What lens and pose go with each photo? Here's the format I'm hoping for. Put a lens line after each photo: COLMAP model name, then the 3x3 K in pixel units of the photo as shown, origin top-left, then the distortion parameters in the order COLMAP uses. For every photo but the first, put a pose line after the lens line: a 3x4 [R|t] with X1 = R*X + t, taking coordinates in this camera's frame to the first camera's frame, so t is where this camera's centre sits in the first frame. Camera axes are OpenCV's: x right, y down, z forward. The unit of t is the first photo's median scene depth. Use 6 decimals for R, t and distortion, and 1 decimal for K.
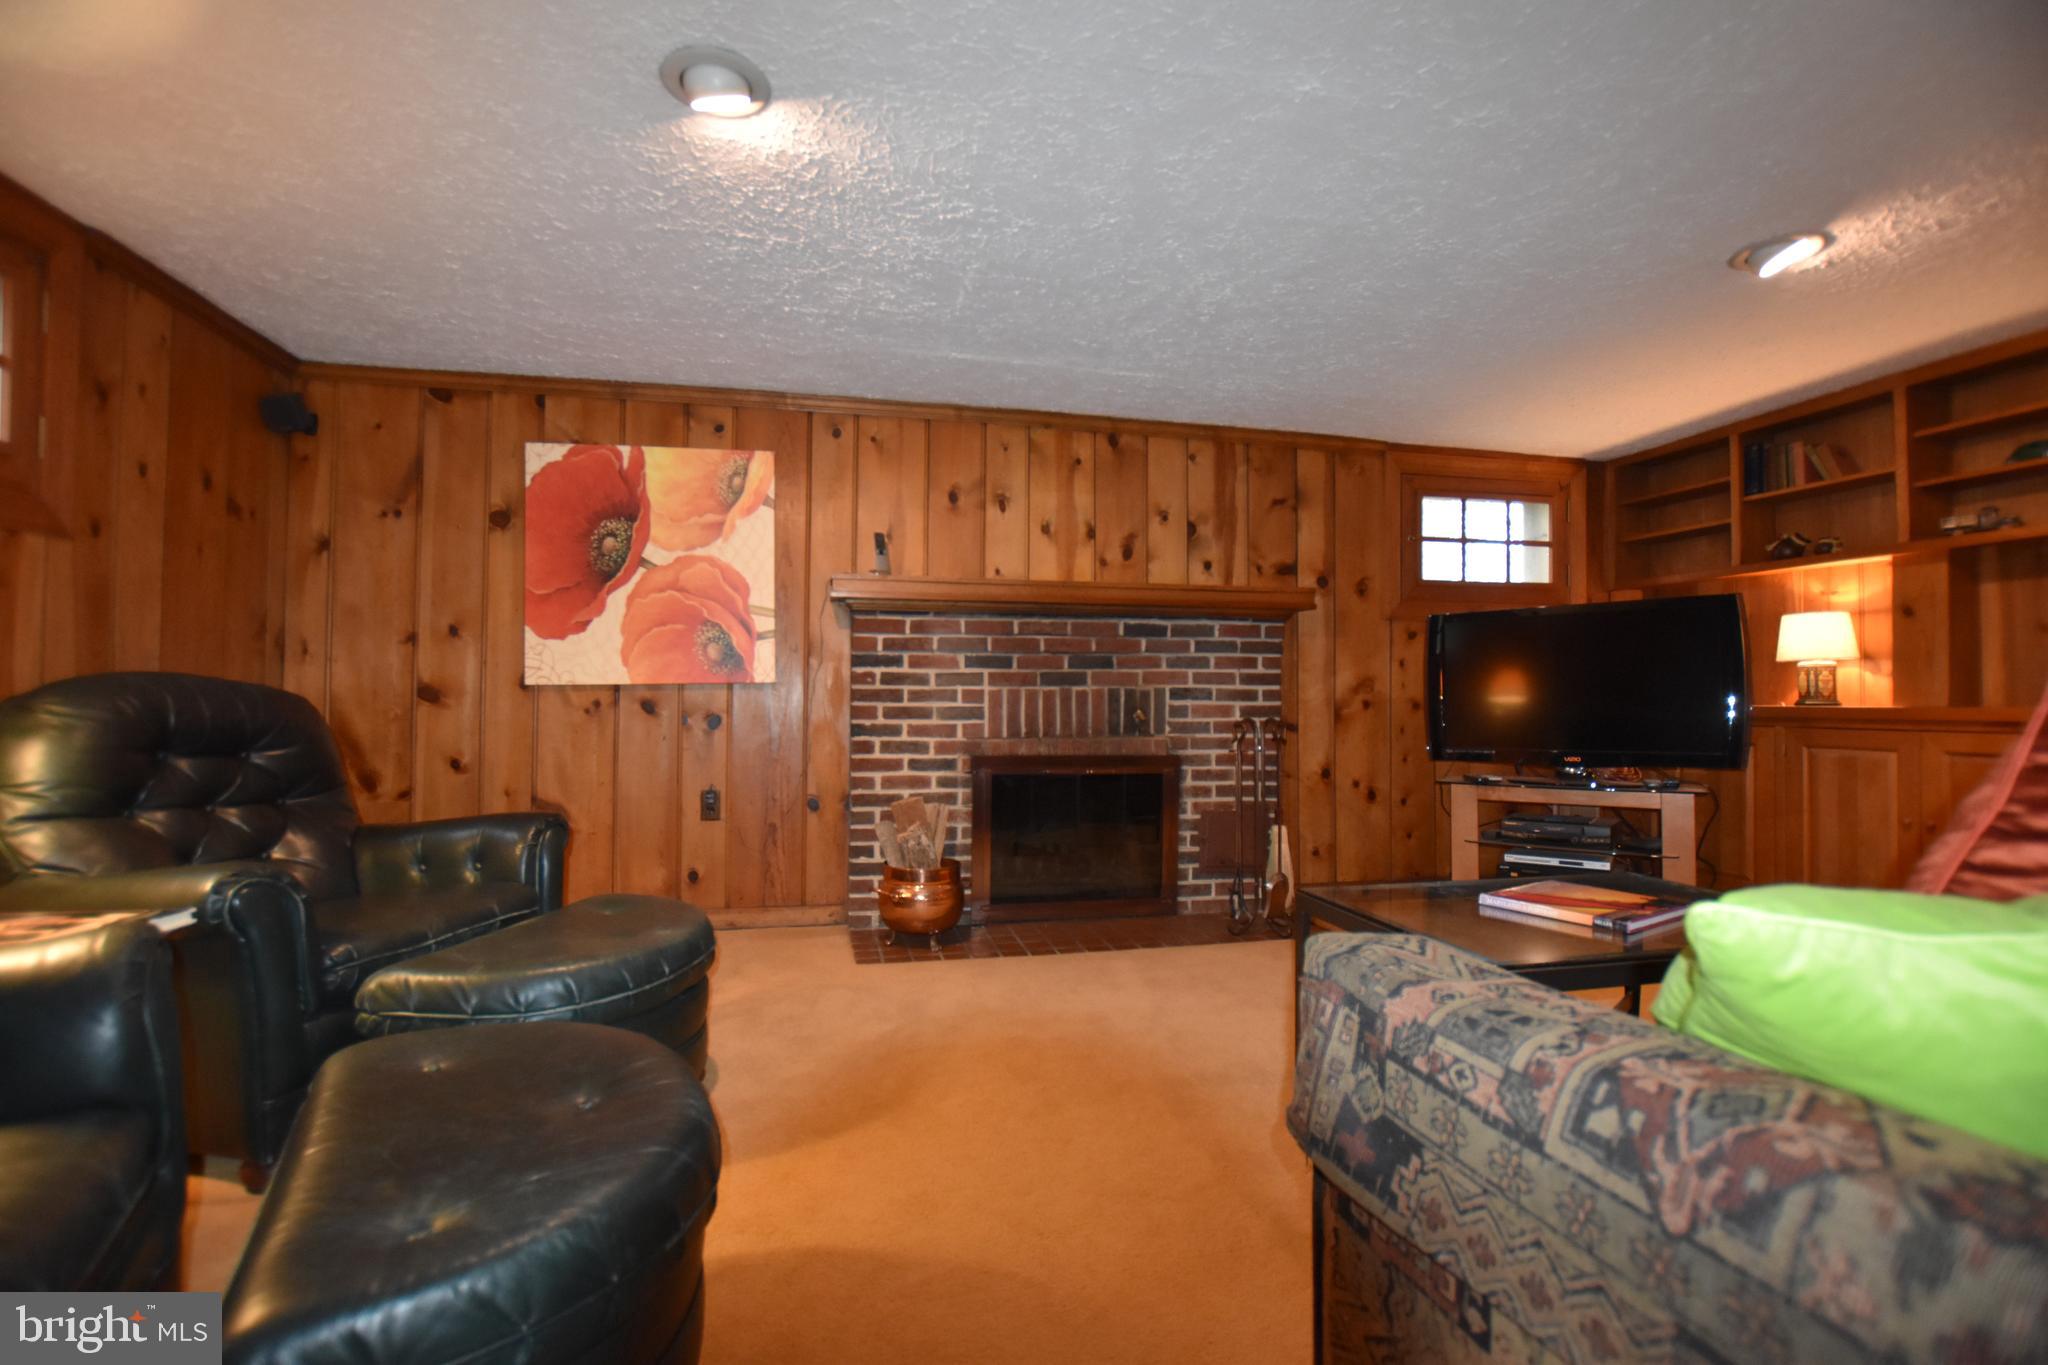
lens RADIAL K [[904.2, 0, 1021.7], [0, 904.2, 679.2], [0, 0, 1]] dist [-0.033521, 0.005532]
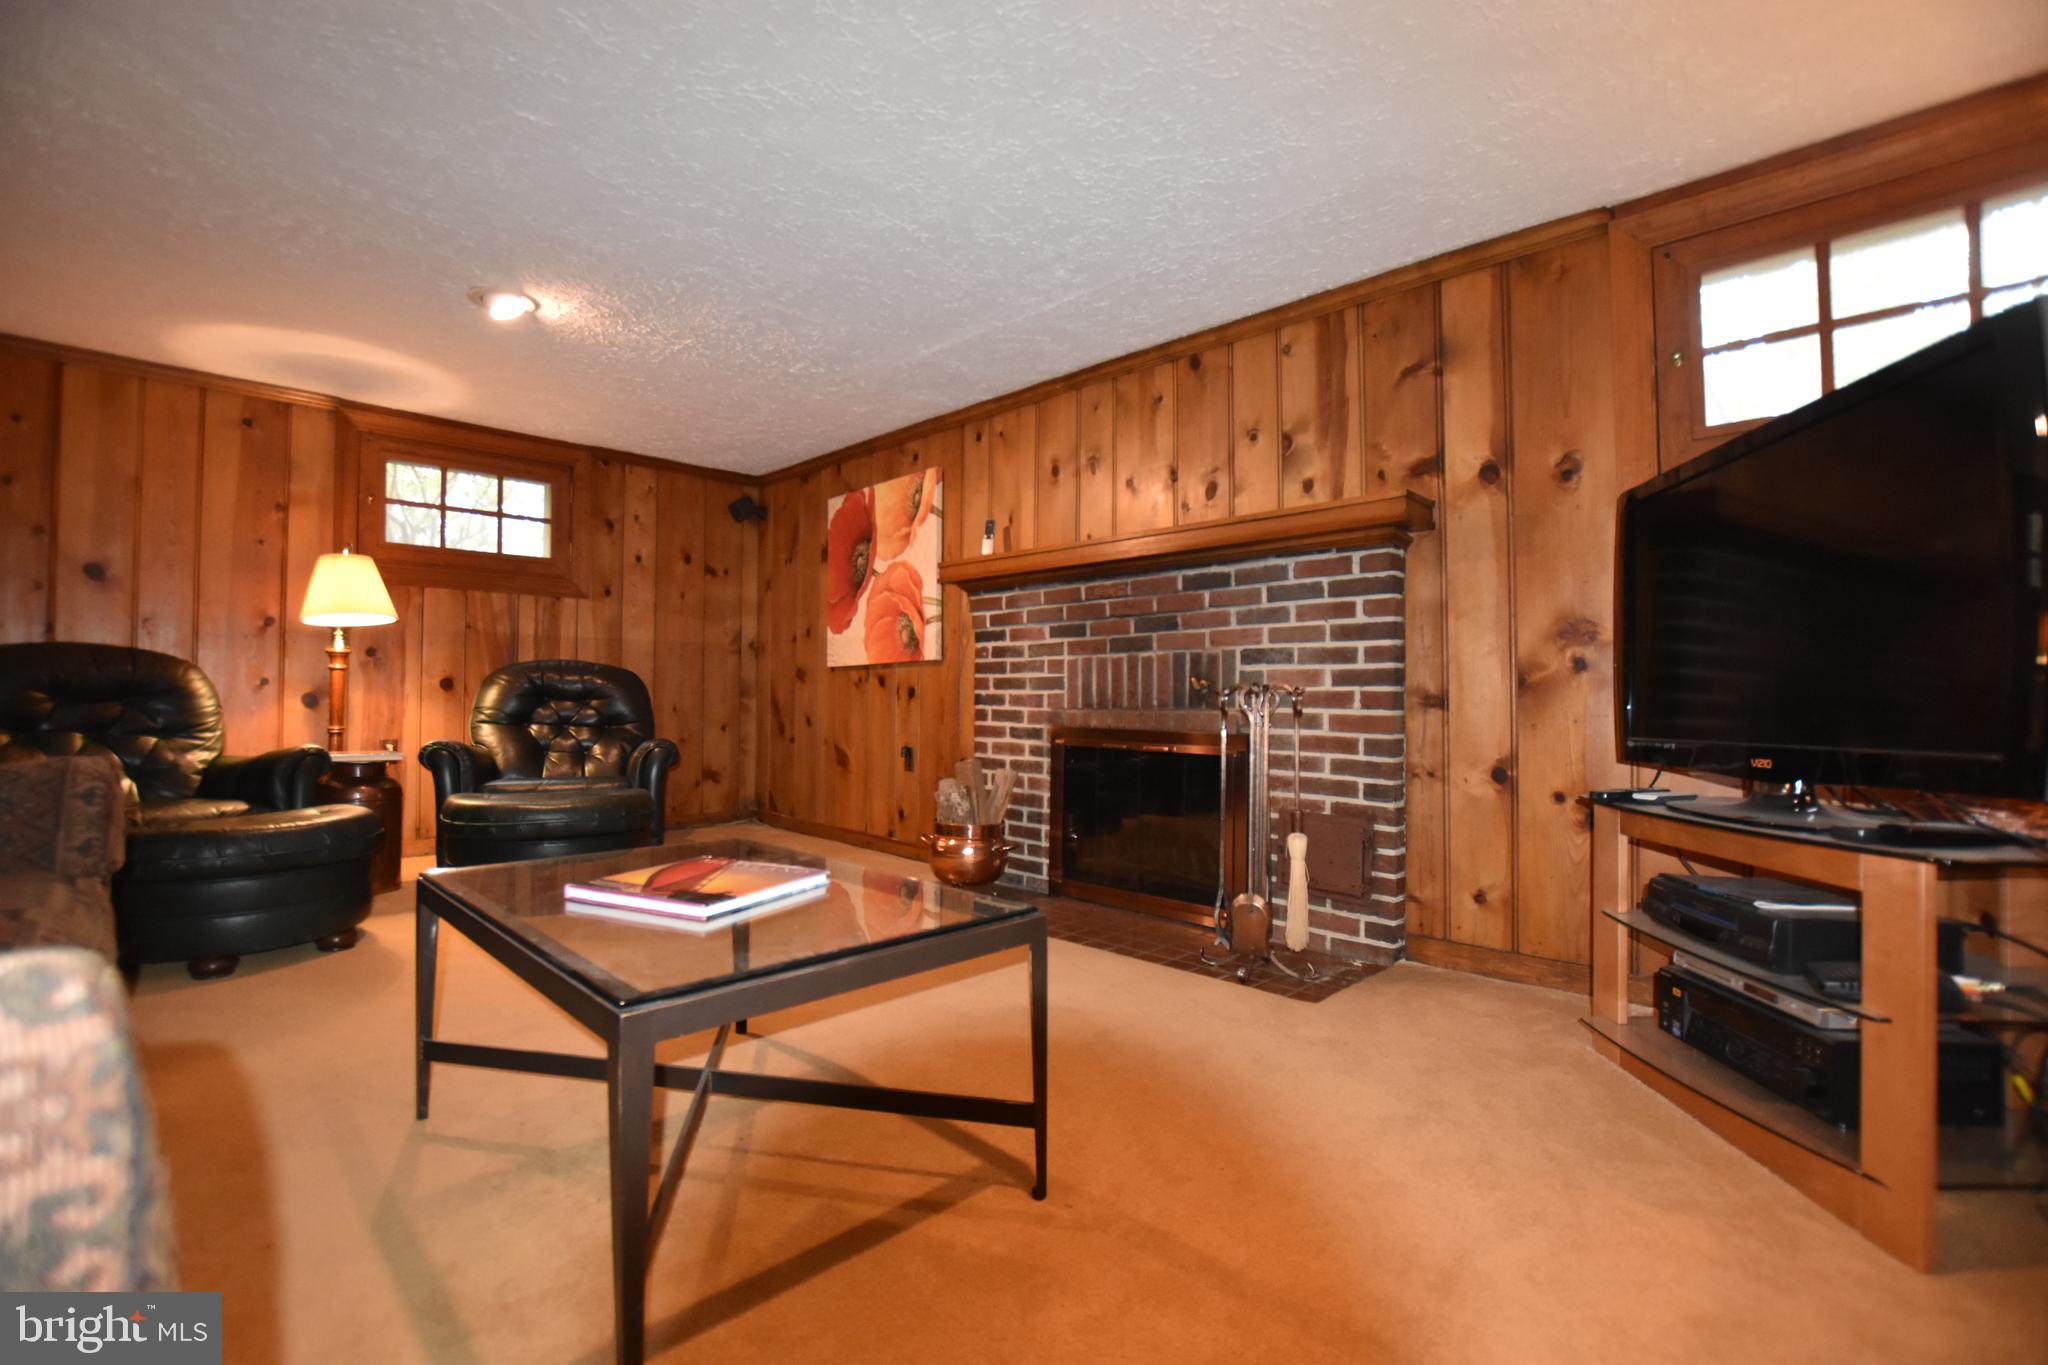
lens RADIAL K [[904.2, 0, 1018.4], [0, 904.2, 678.0], [0, 0, 1]] dist [-0.033521, 0.005532]
pose [[0.546176, -0.019316, -0.837448, 0.756799], [0.016965, 0.999784, -0.011996, 0.042764], [0.837499, -0.007655, 0.546386, 0.418632]]
